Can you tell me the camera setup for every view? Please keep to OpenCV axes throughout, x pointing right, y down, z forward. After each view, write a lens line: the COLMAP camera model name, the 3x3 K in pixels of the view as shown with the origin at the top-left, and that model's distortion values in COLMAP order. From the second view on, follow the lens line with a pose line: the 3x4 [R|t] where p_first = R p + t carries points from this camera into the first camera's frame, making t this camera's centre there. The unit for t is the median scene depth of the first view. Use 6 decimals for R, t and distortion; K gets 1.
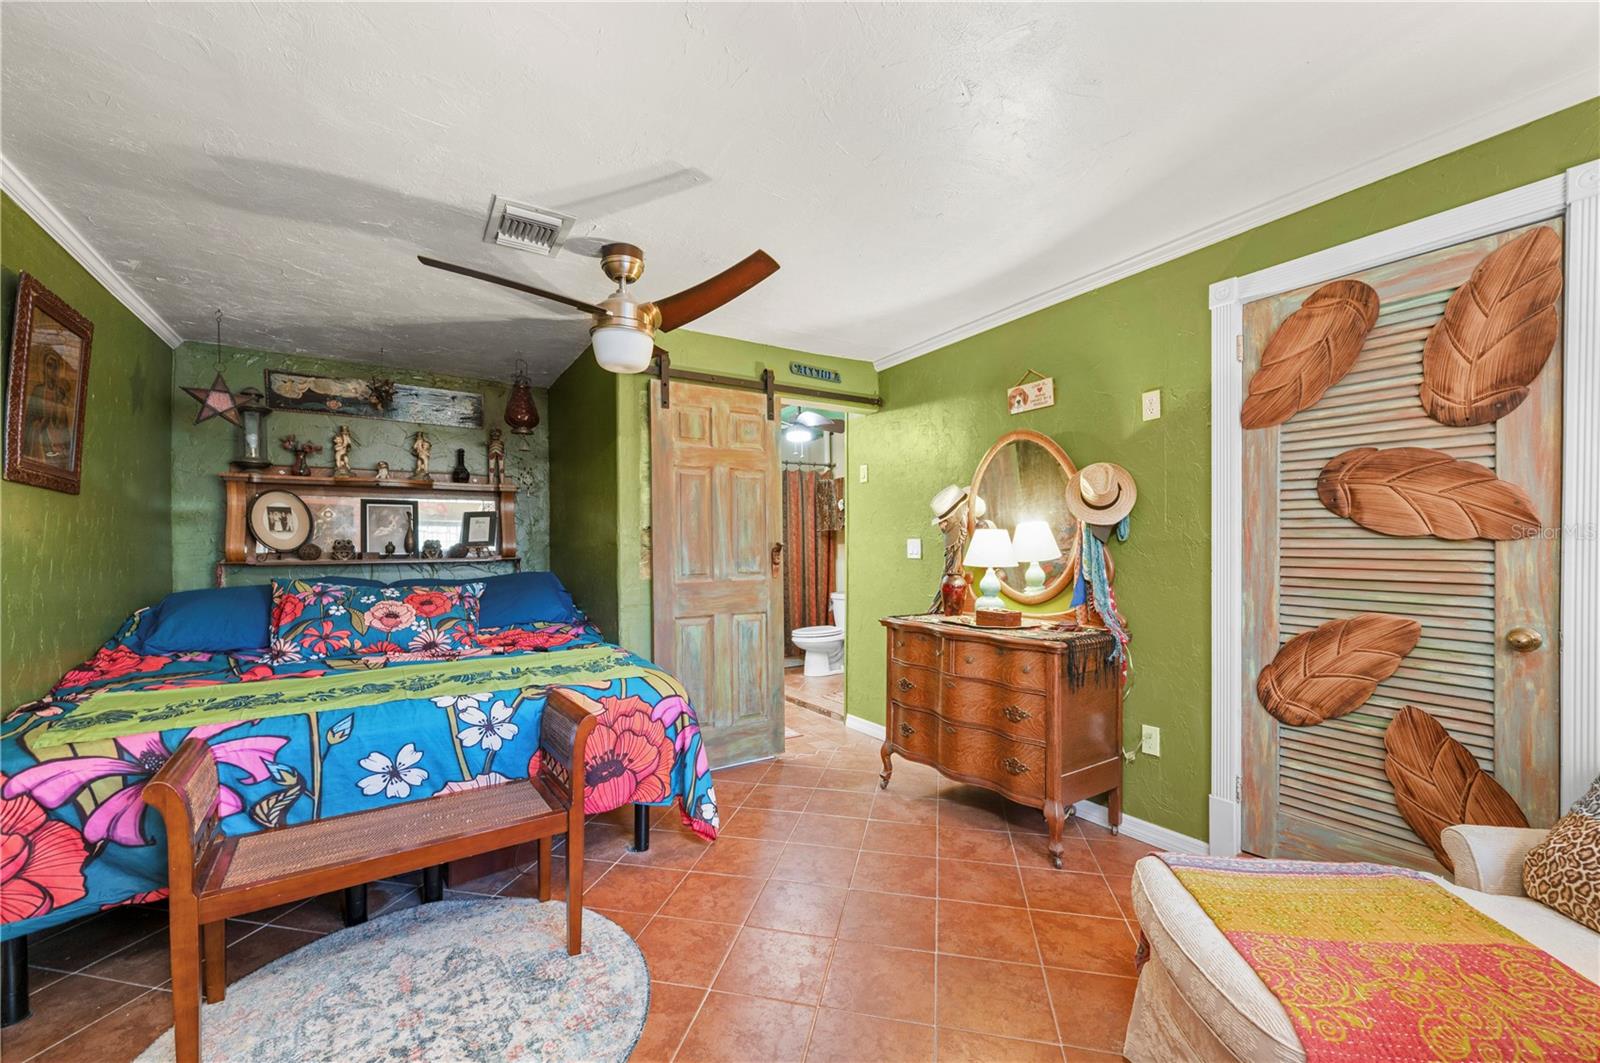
lens RADIAL K [[643.1, 0, 806.8], [0, 643.1, 543.7], [0, 0, 1]] dist [0.003188, -0.000177]
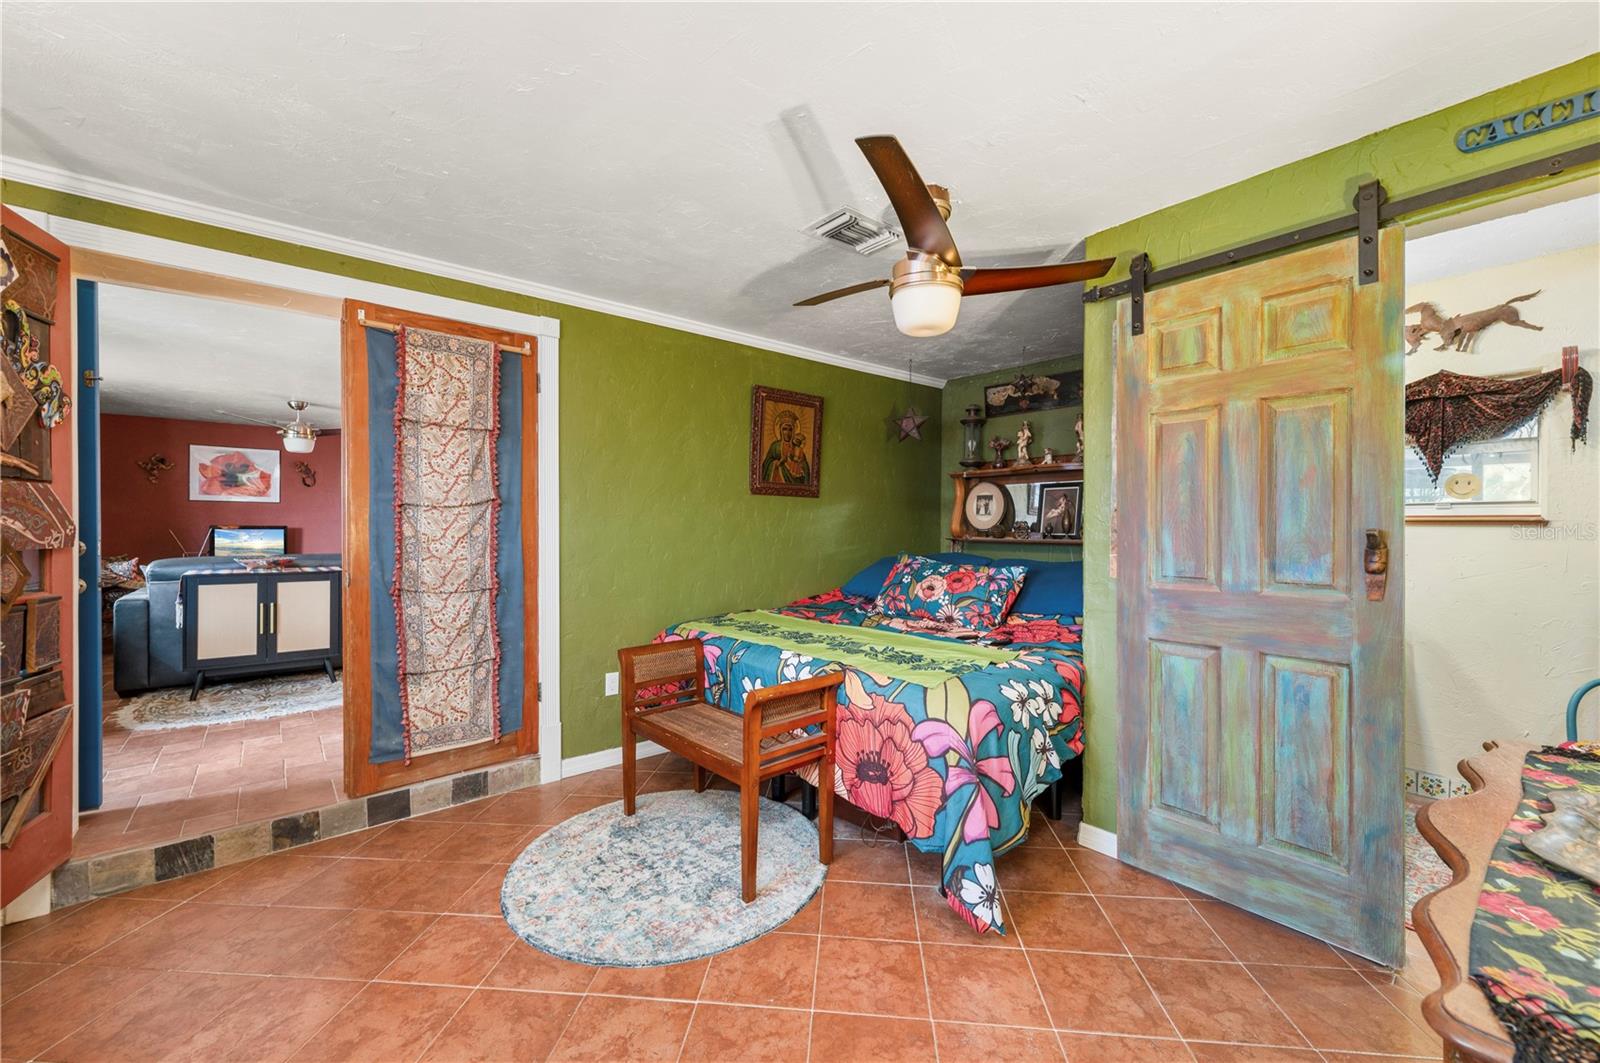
lens RADIAL K [[643.1, 0, 802.0], [0, 643.1, 523.6], [0, 0, 1]] dist [0.003188, -0.000177]
pose [[0.113338, 0.005353, -0.993542, 0.419199], [0.003310, 0.999978, 0.005766, -0.010990], [0.993551, -0.003942, 0.113318, 0.542624]]
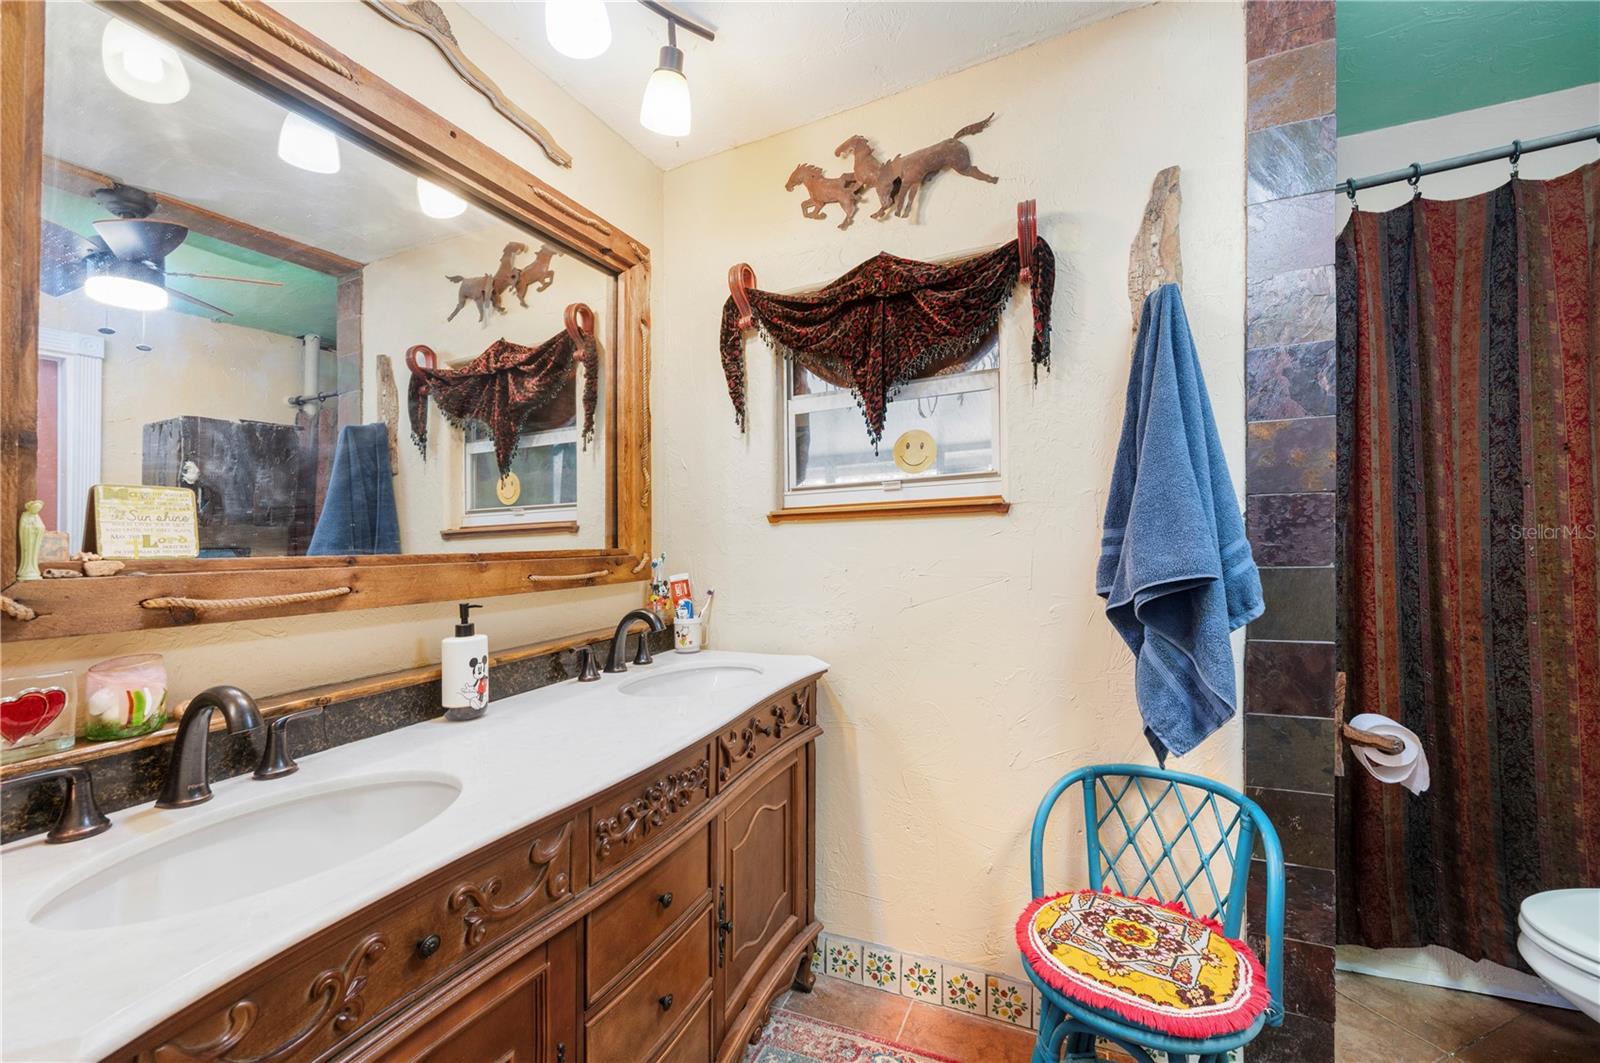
lens RADIAL K [[643.1, 0, 799.2], [0, 643.1, 540.1], [0, 0, 1]] dist [0.003188, -0.000177]
pose [[0.508253, -0.006719, -0.861182, 0.208379], [0.019561, 0.999802, 0.003744, 0.003634], [0.860986, -0.018748, 0.508284, 0.911827]]
